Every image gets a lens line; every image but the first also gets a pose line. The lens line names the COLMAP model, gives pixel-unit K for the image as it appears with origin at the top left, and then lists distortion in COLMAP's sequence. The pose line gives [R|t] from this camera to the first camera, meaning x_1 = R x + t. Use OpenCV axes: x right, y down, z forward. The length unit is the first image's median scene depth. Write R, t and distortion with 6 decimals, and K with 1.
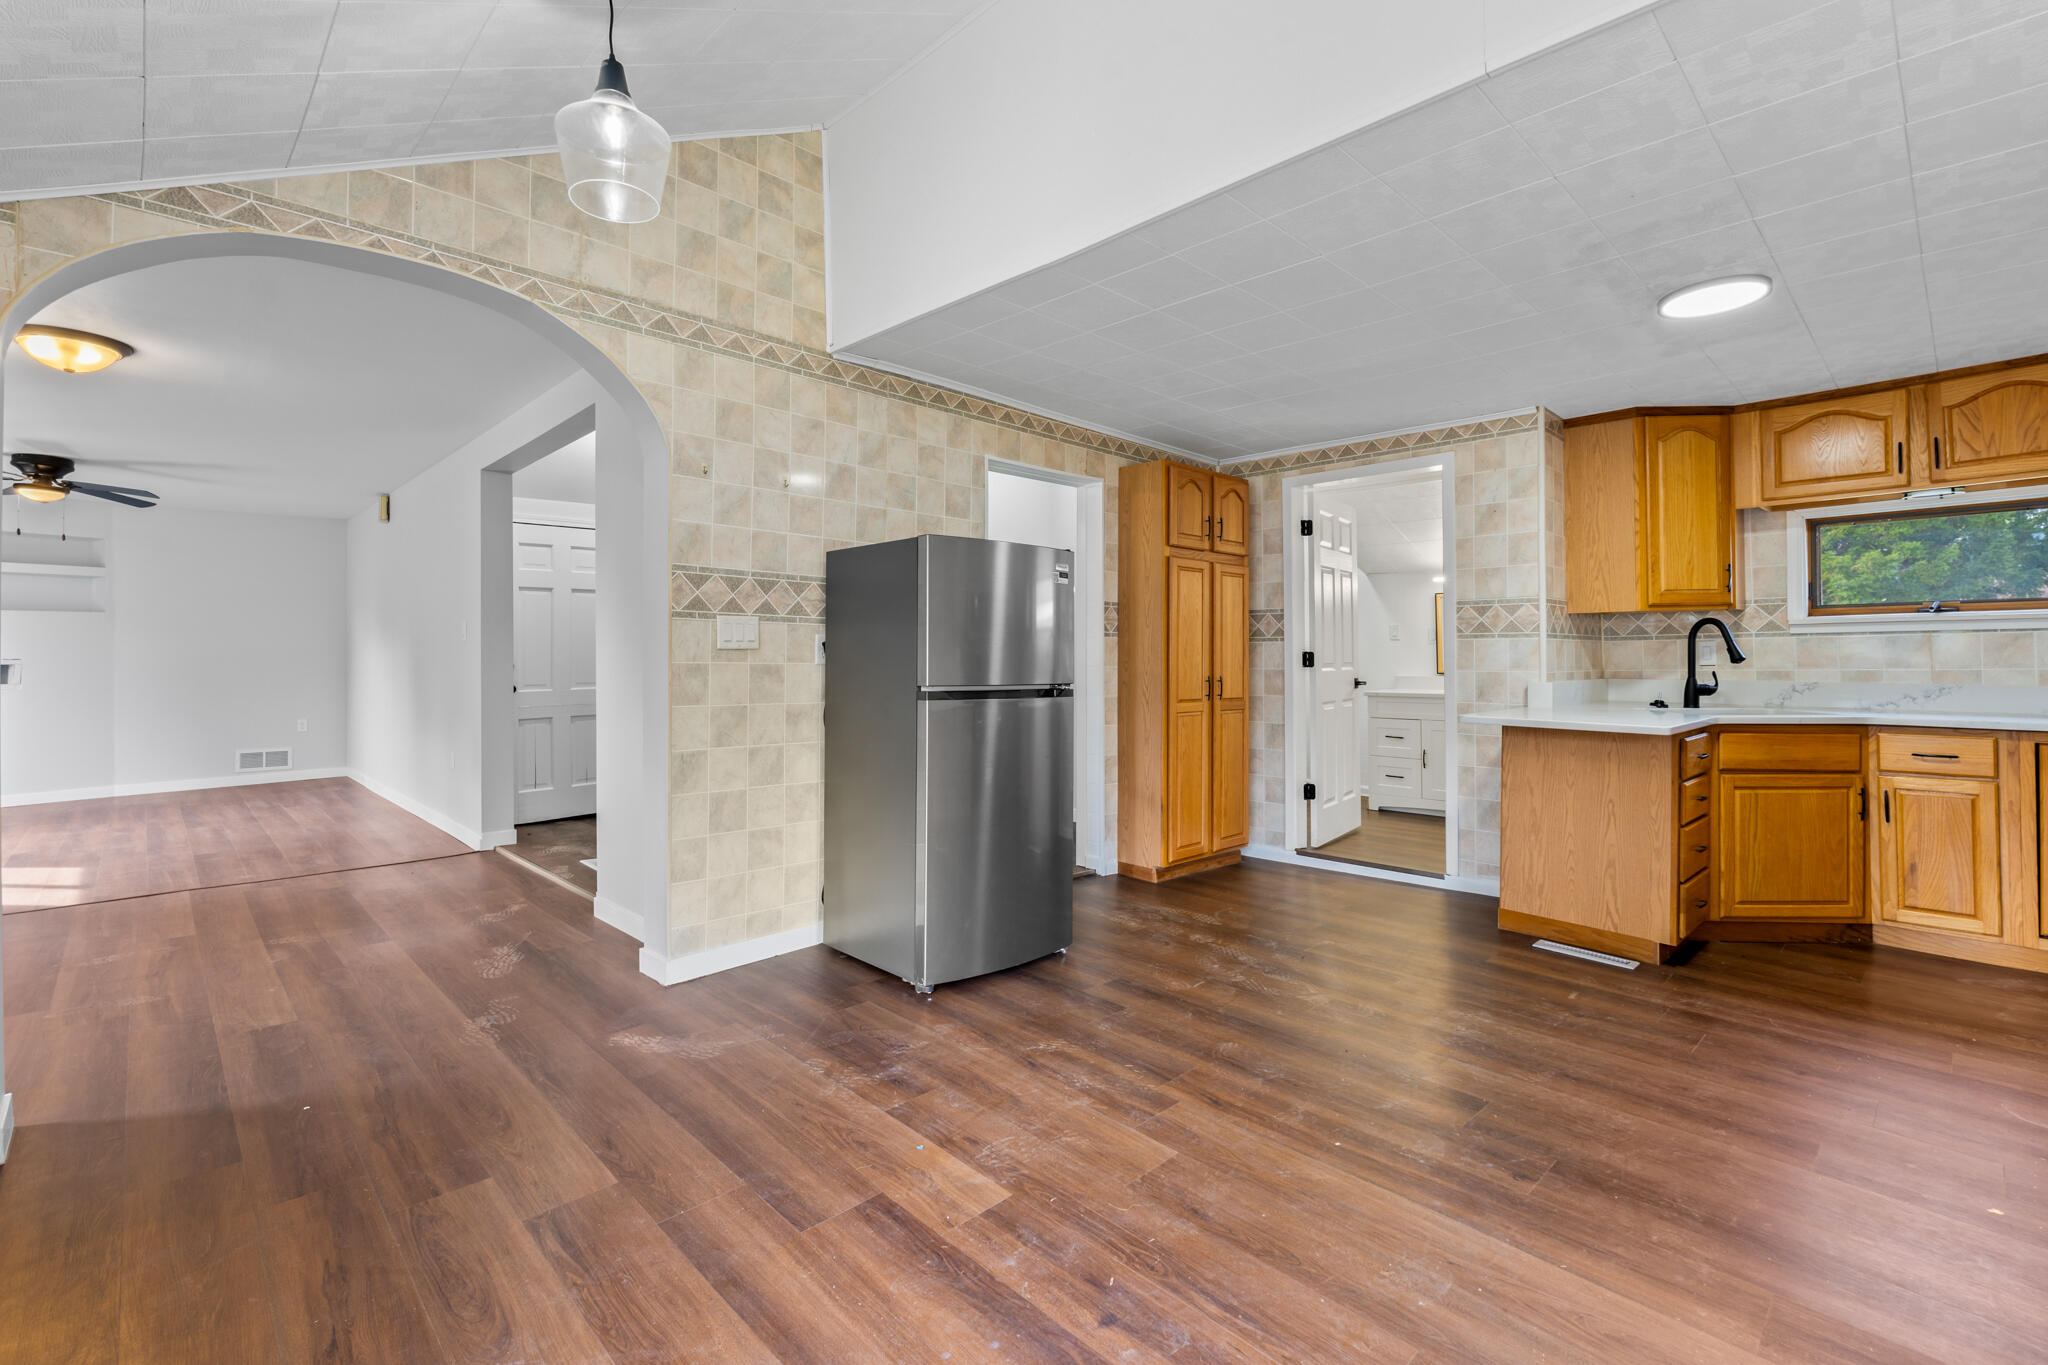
lens RADIAL K [[920.3, 0, 1024.7], [0, 920.3, 646.7], [0, 0, 1]] dist [-0.003135, -0.000614]
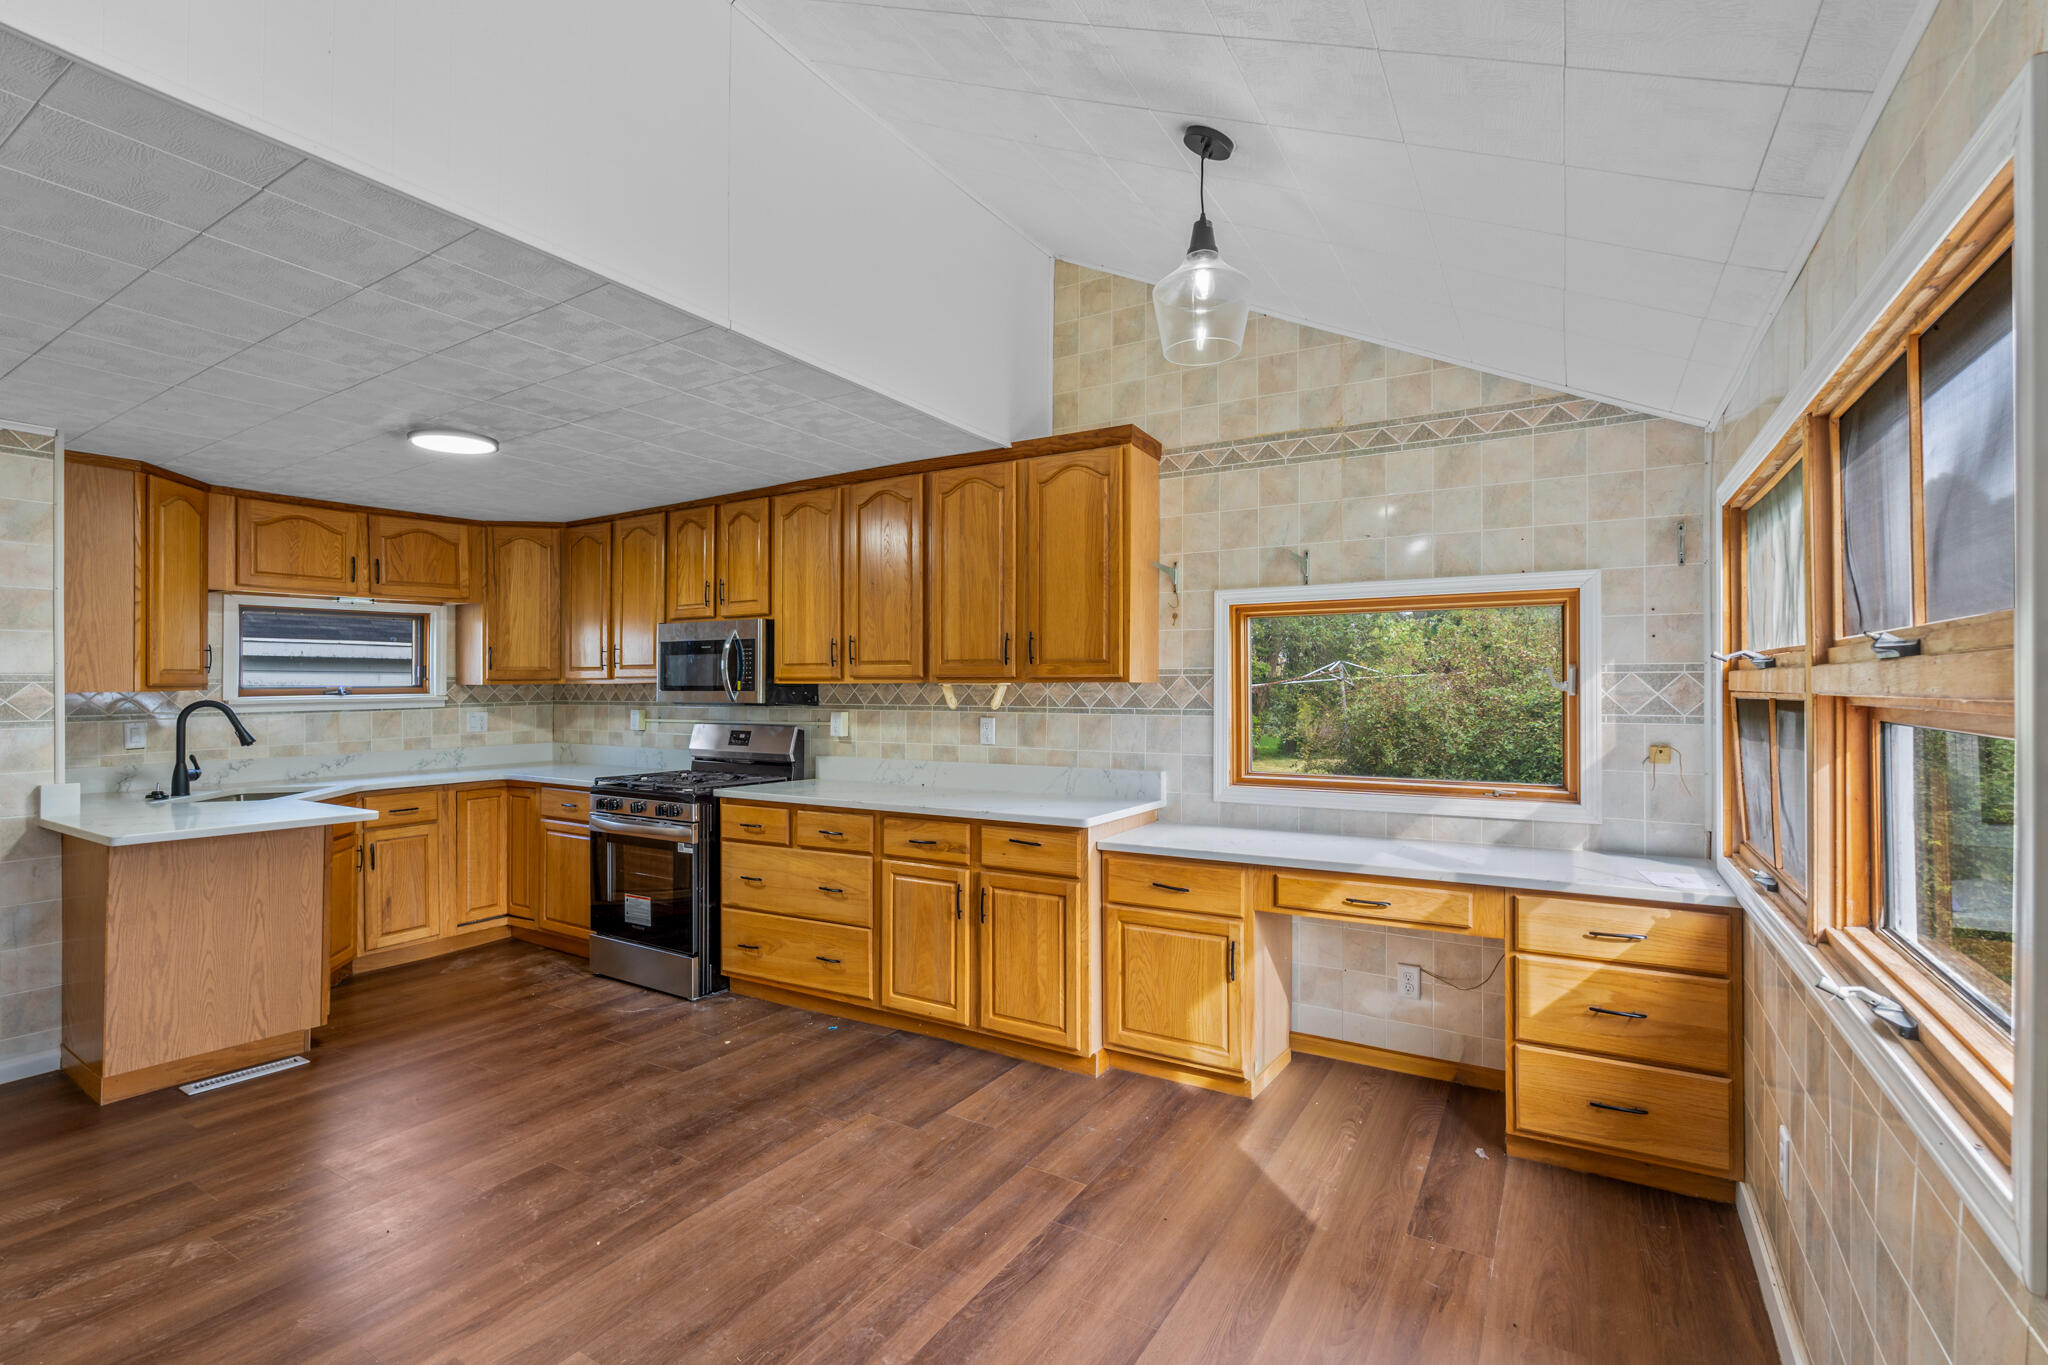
lens RADIAL K [[907.5, 0, 1024.0], [0, 907.5, 682.5], [0, 0, 1]] dist [-0.001173, -0.000155]
pose [[-0.258664, 0.009646, 0.965919, -0.416352], [-0.001570, 0.999945, -0.010406, -0.043151], [-0.965966, -0.004208, -0.258634, 0.431694]]
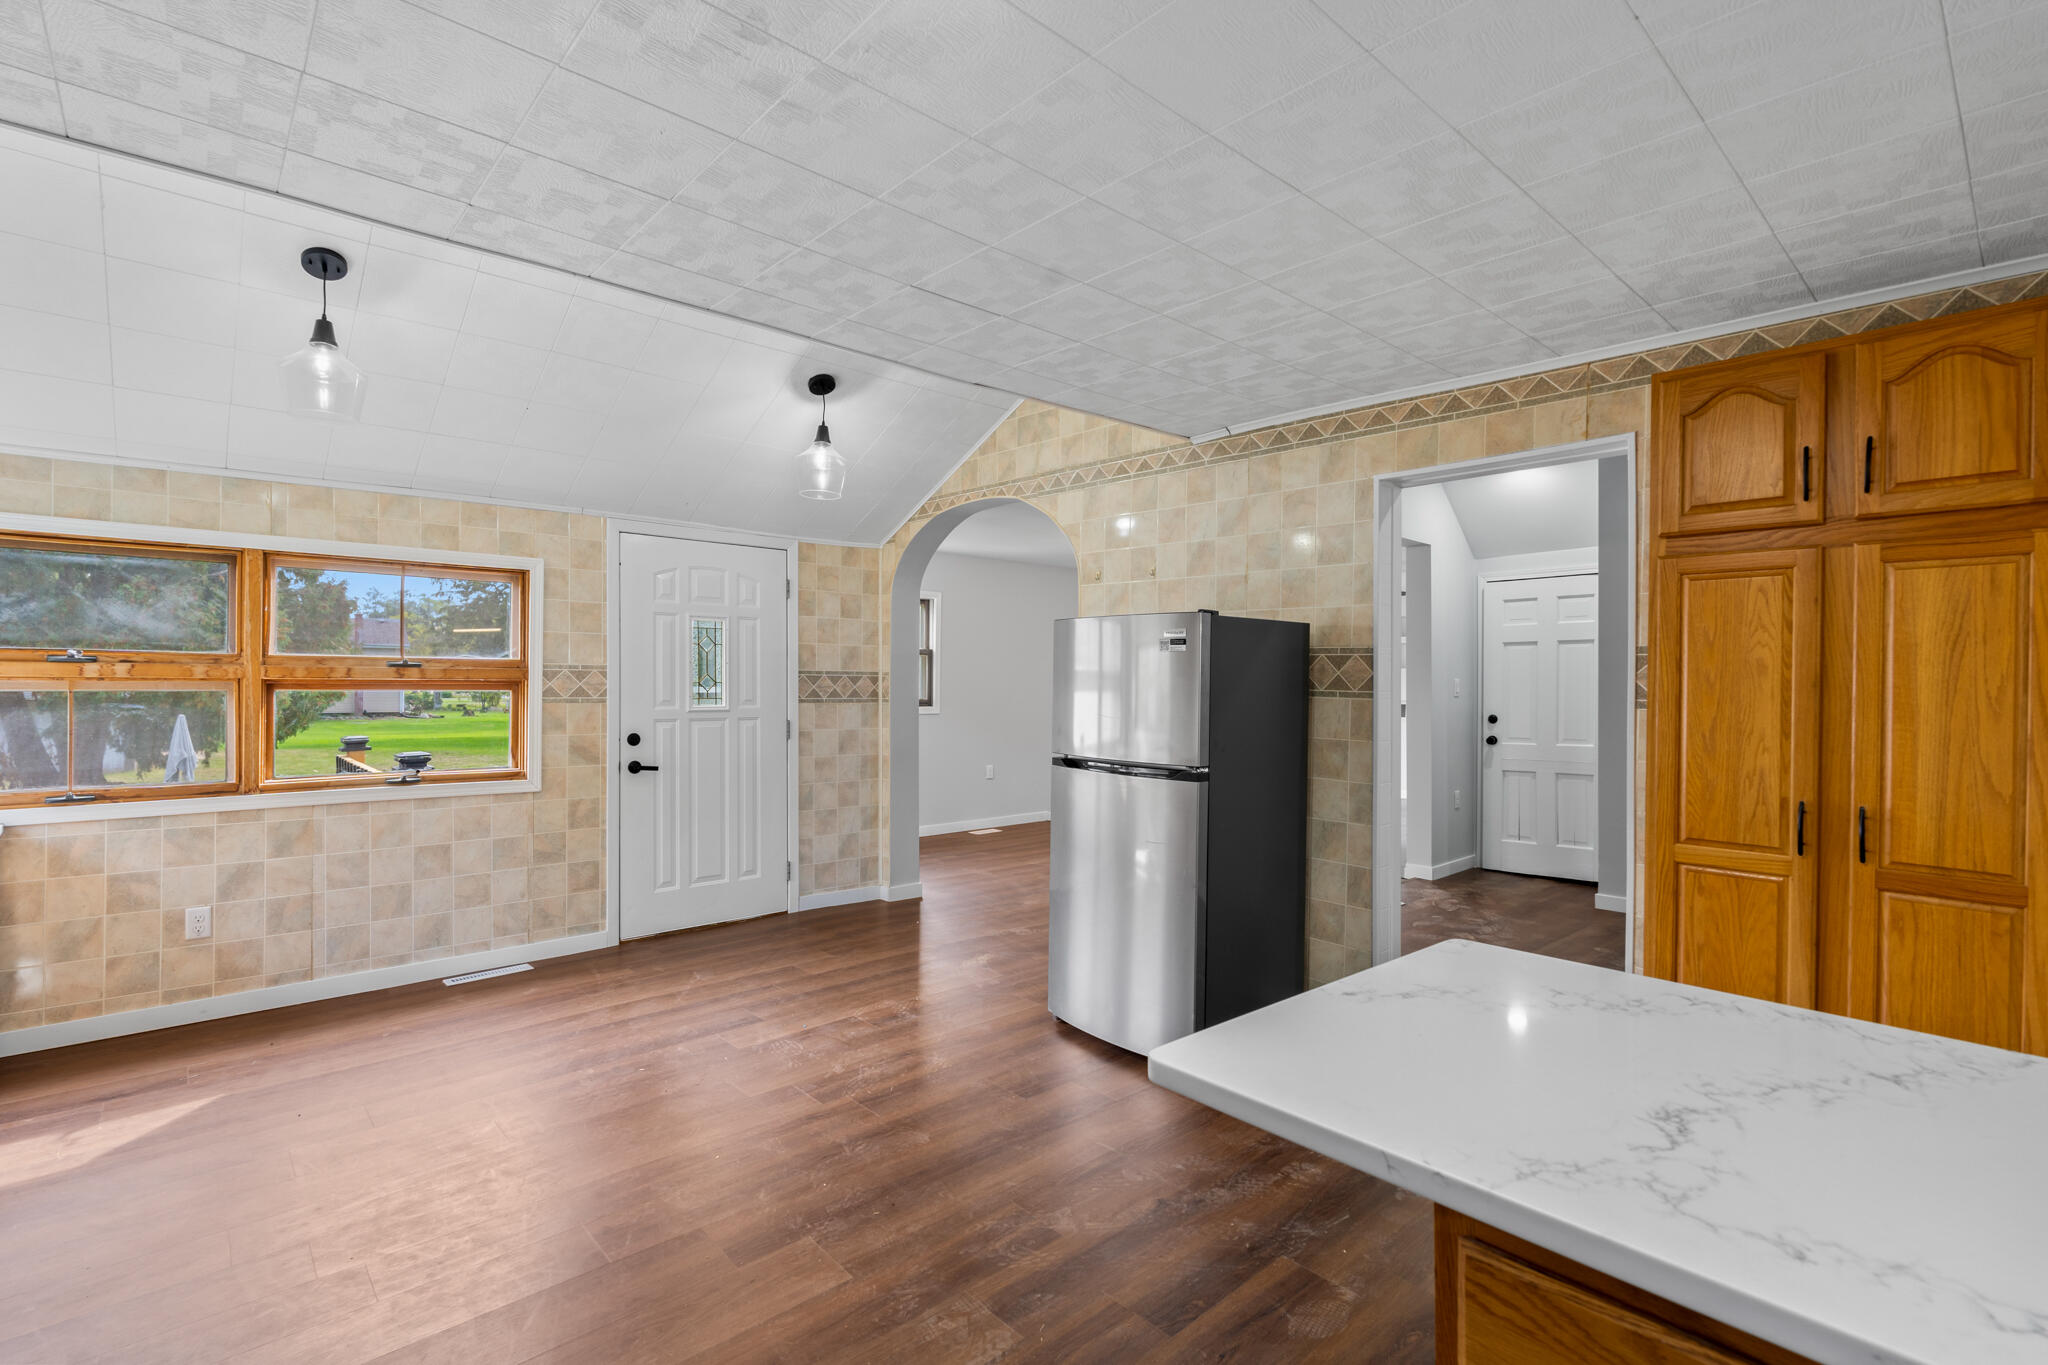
lens RADIAL K [[934.9, 0, 1024.0], [0, 934.9, 682.5], [0, 0, 1]] dist [-0.000808, 0.000011]
pose [[-0.029545, -0.000925, -0.999563, 0.812603], [0.002539, 0.999996, -0.001000, -0.032702], [0.999560, -0.002568, -0.029543, 0.763270]]
